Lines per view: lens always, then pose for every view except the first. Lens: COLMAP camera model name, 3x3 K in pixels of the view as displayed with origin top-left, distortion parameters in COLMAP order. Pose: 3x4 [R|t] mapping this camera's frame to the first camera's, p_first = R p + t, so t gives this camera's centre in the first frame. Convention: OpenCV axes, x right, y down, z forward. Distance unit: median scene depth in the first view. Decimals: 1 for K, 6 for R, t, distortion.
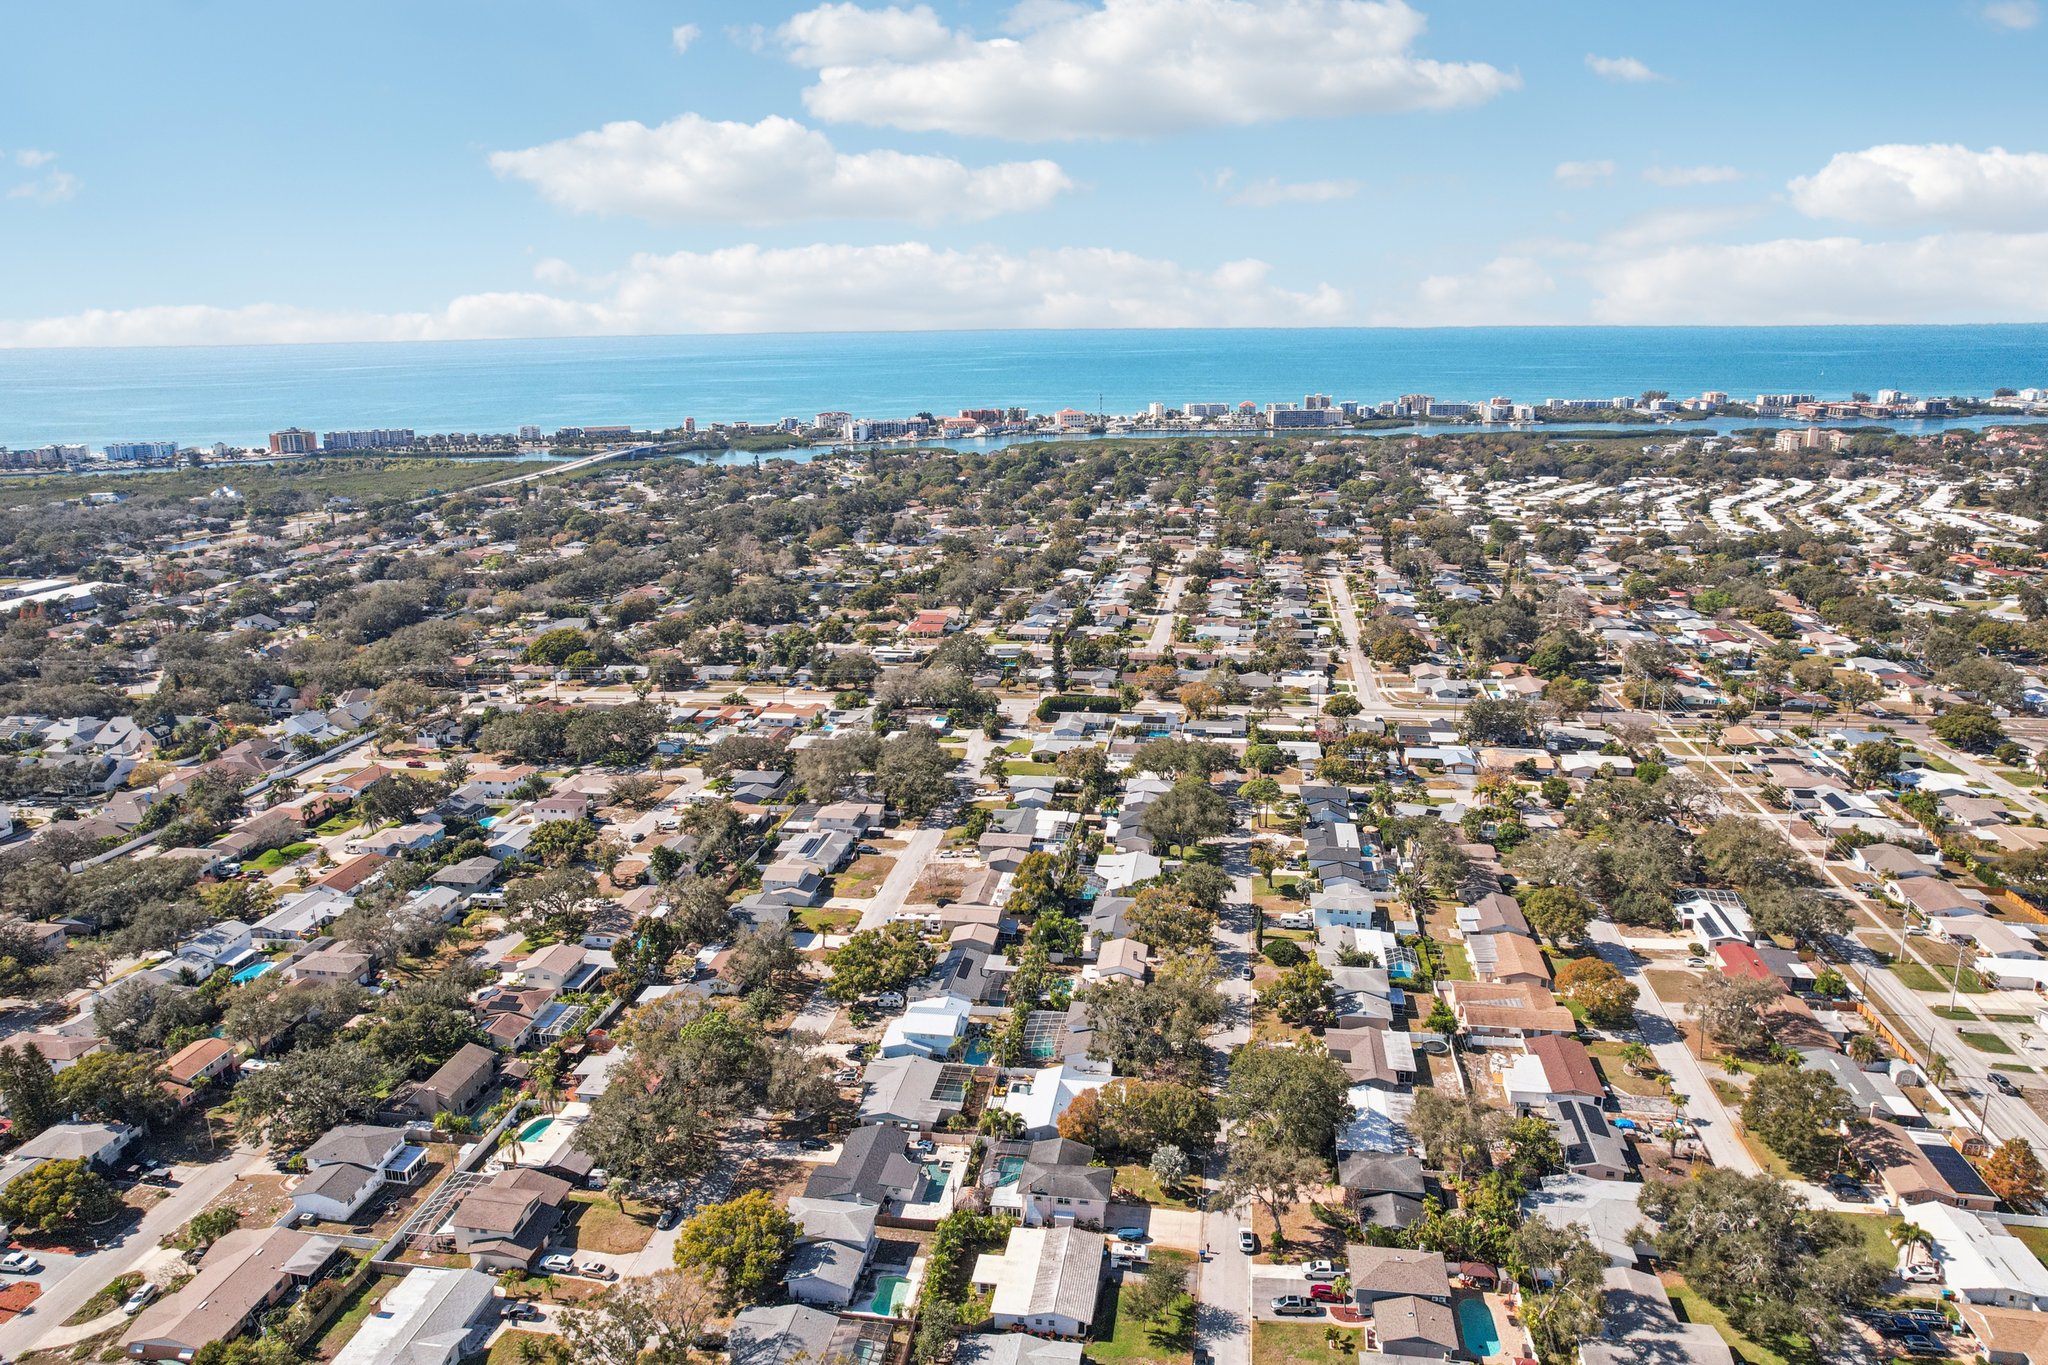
lens RADIAL K [[1405.2, 0, 1045.7], [0, 1405.2, 676.7], [0, 0, 1]] dist [-0.063925, 0.059179]
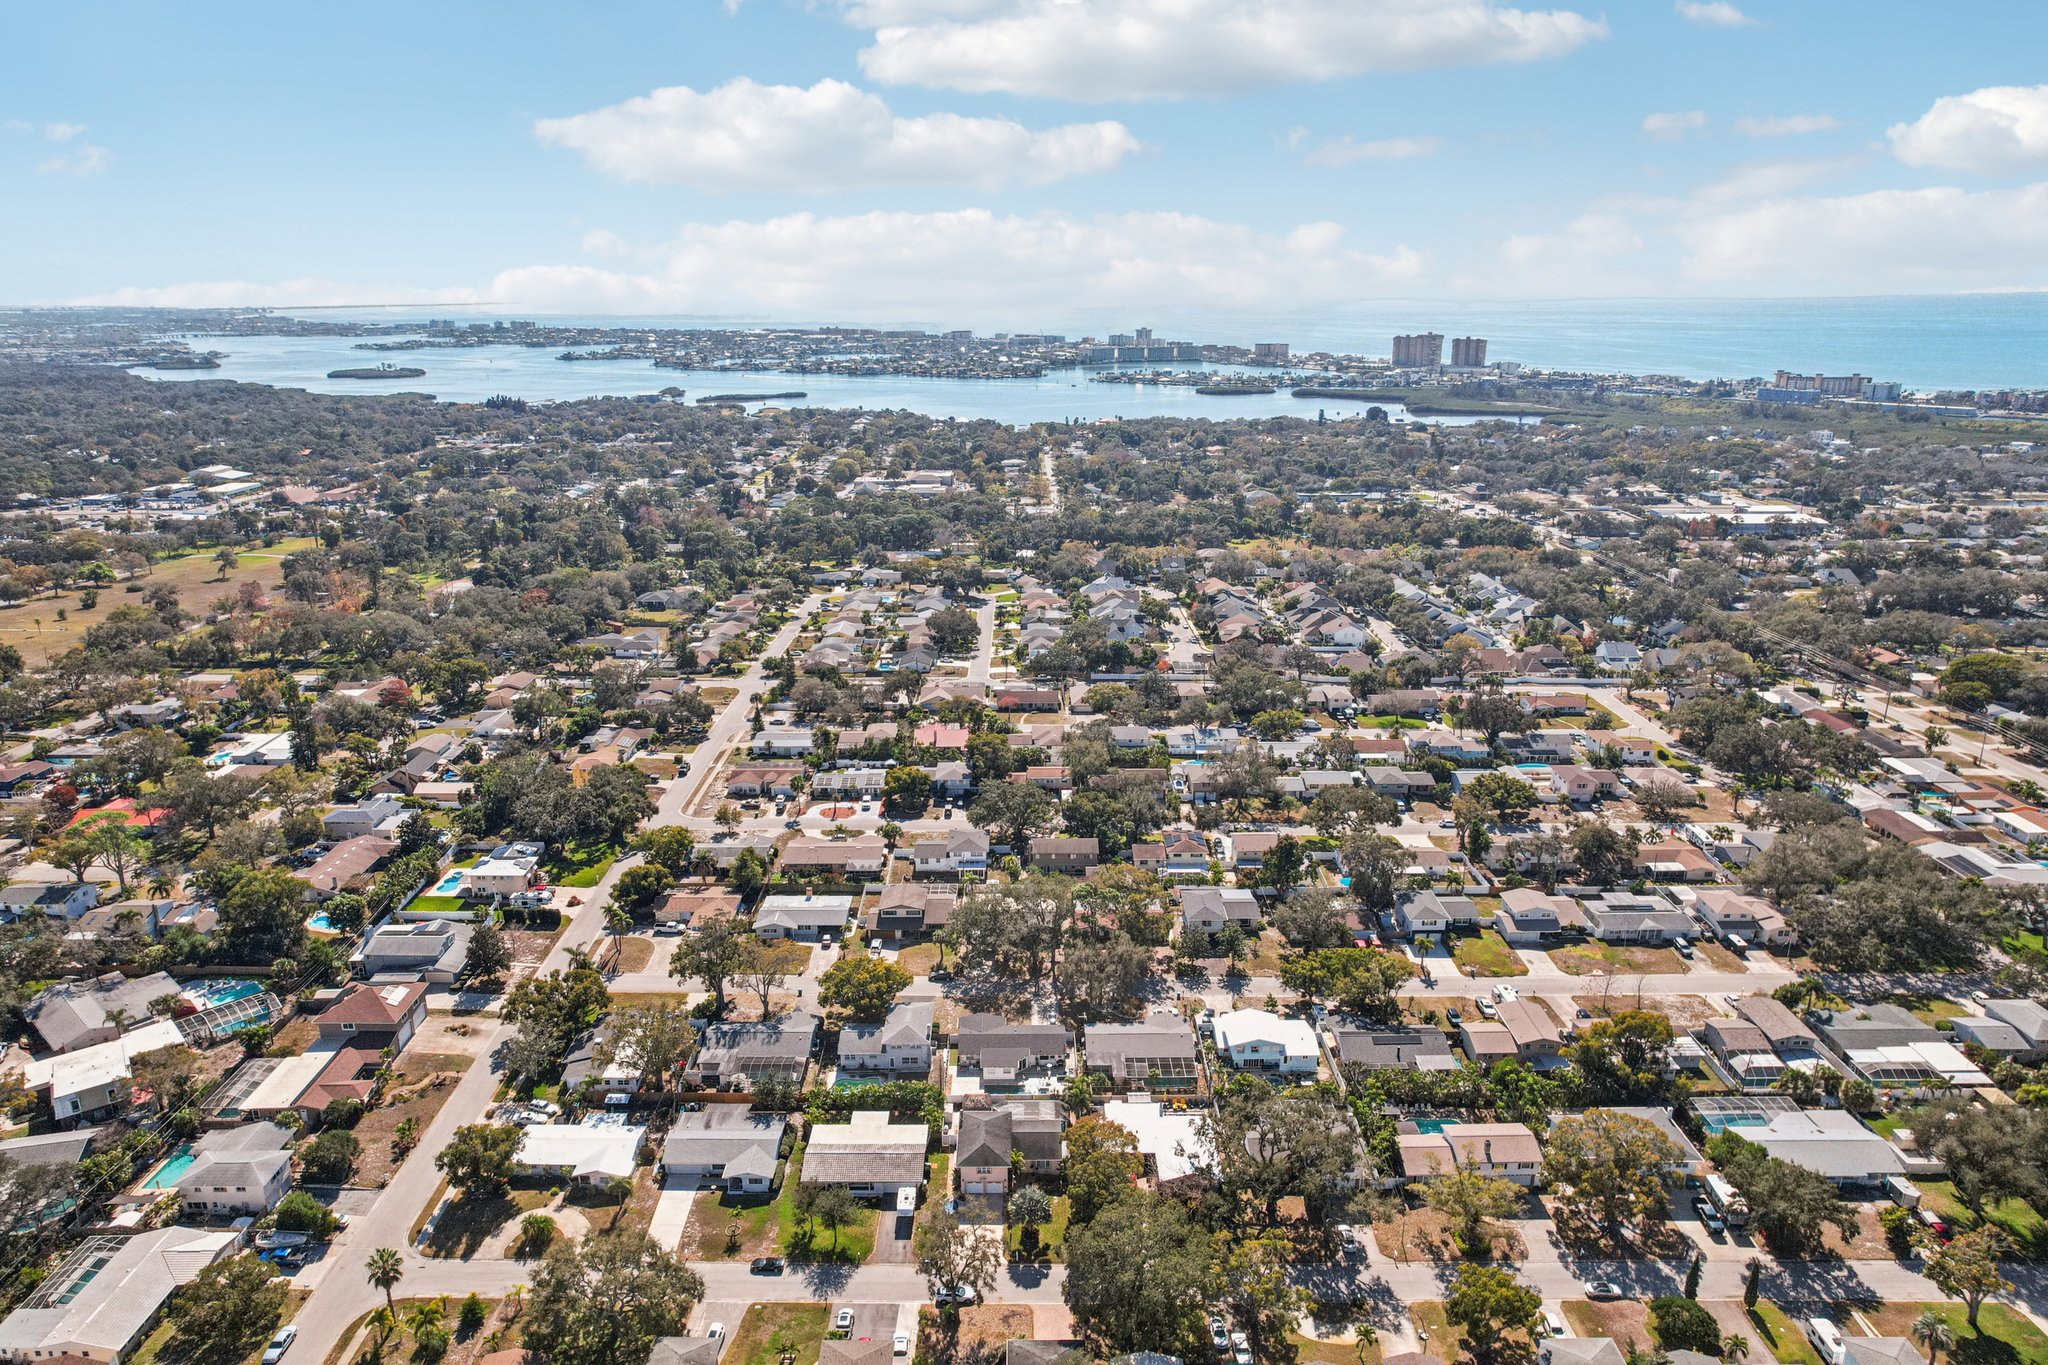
lens RADIAL K [[1332.4, 0, 1010.0], [0, 1332.4, 737.1], [0, 0, 1]] dist [-0.045598, 0.002382]
pose [[0.131129, 0.330877, -0.934519, 0.451705], [-0.242005, 0.924824, 0.293487, -0.107809], [0.961374, 0.187673, 0.201345, 0.423289]]
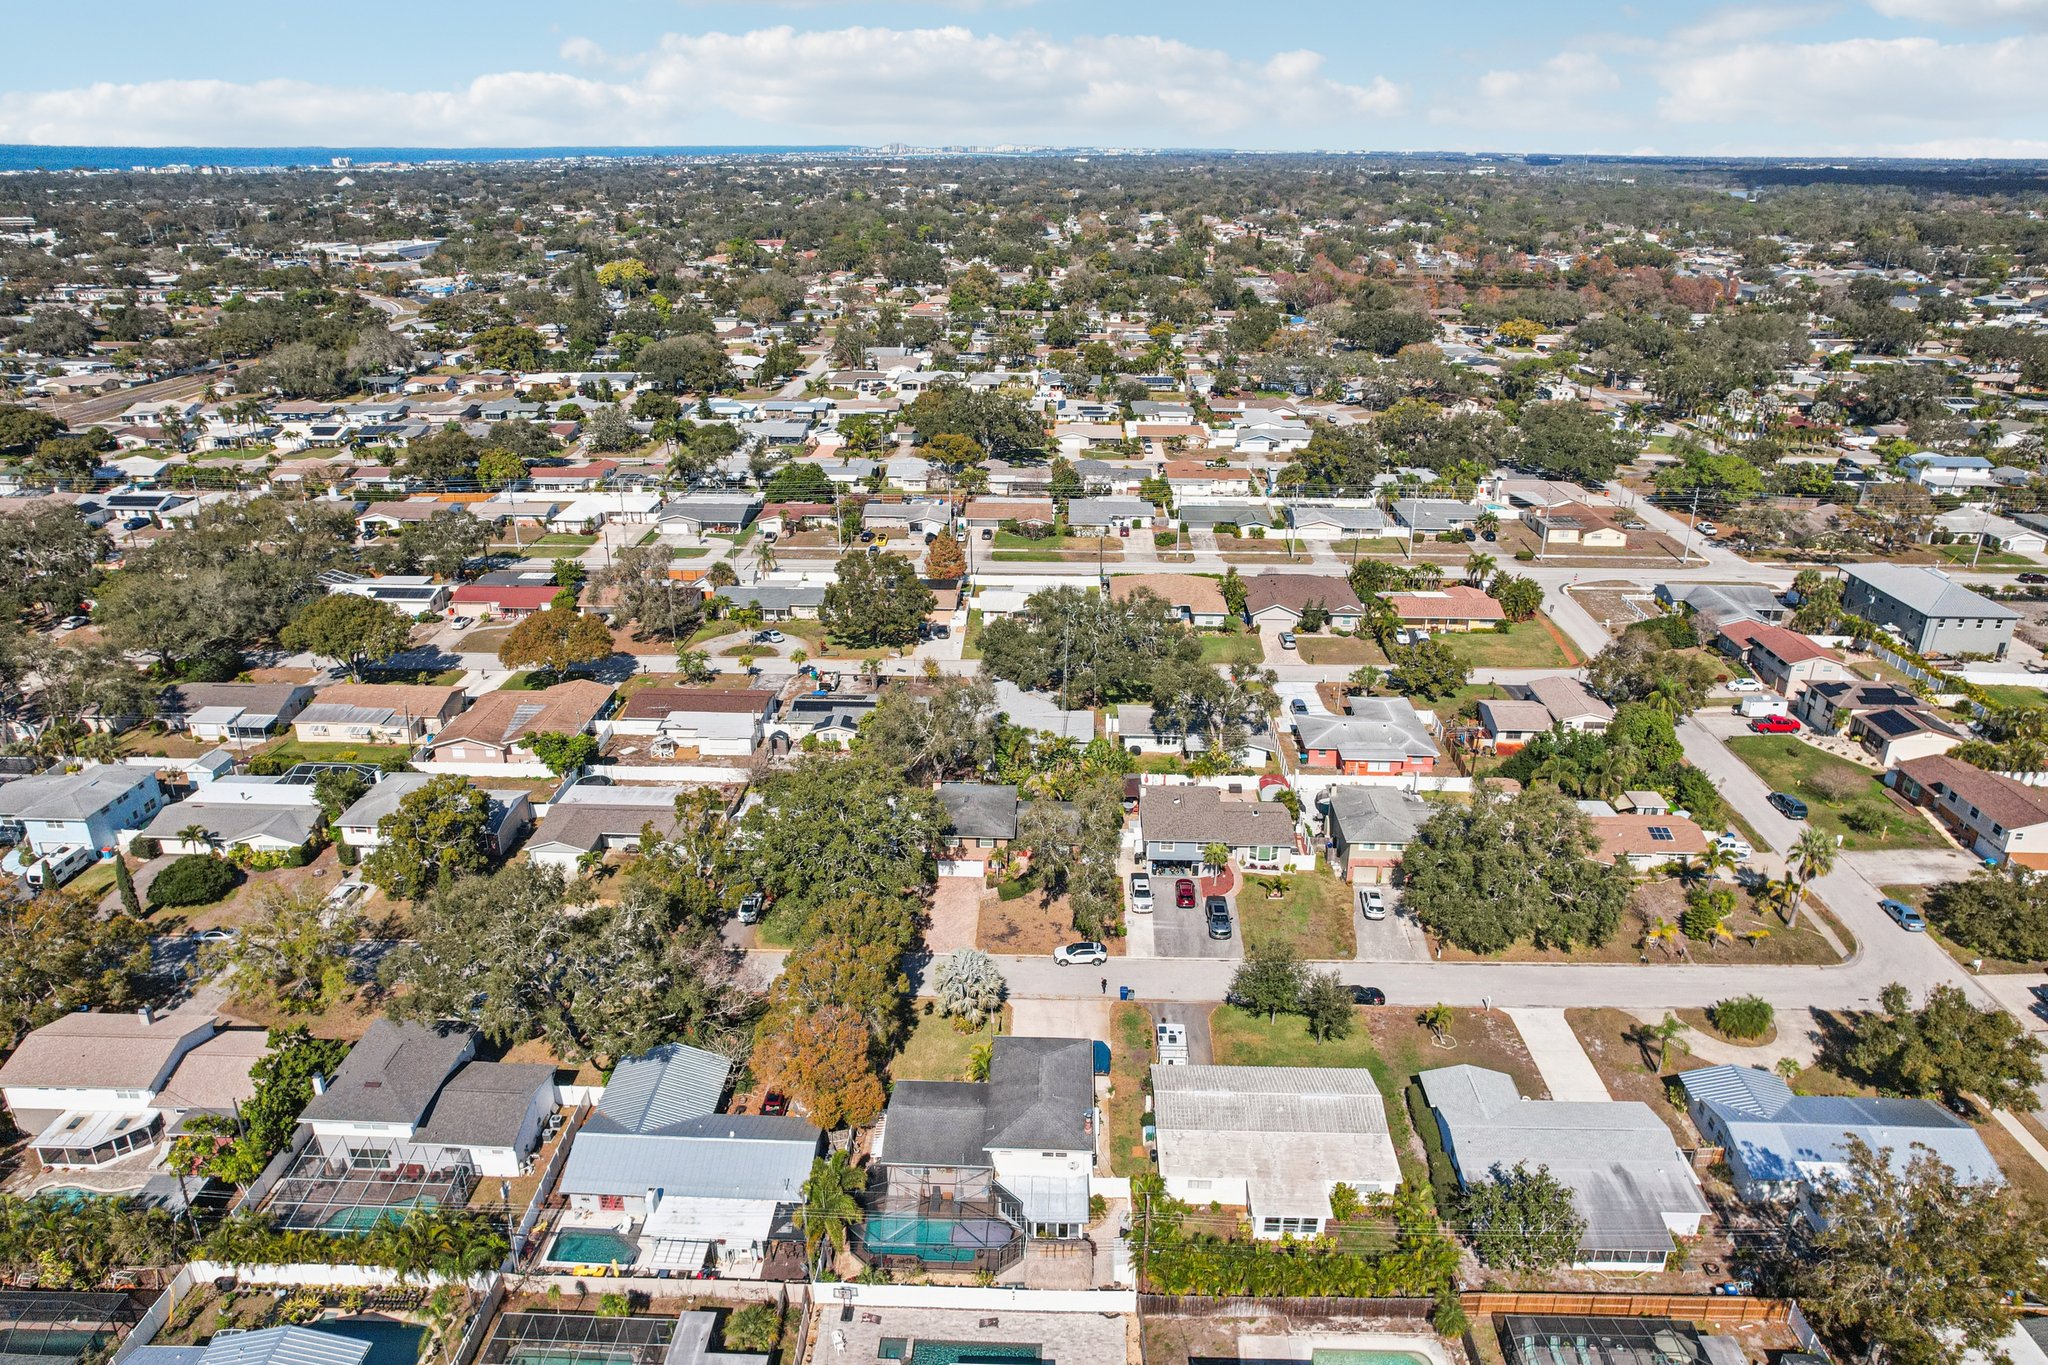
lens RADIAL K [[1344.0, 0, 1032.2], [0, 1344.0, 708.0], [0, 0, 1]] dist [-0.063283, 0.052482]
pose [[-0.106405, -0.386839, 0.915988, -0.212551], [0.247631, 0.881882, 0.401201, 0.019141], [-0.962994, 0.269516, 0.001957, 0.529648]]
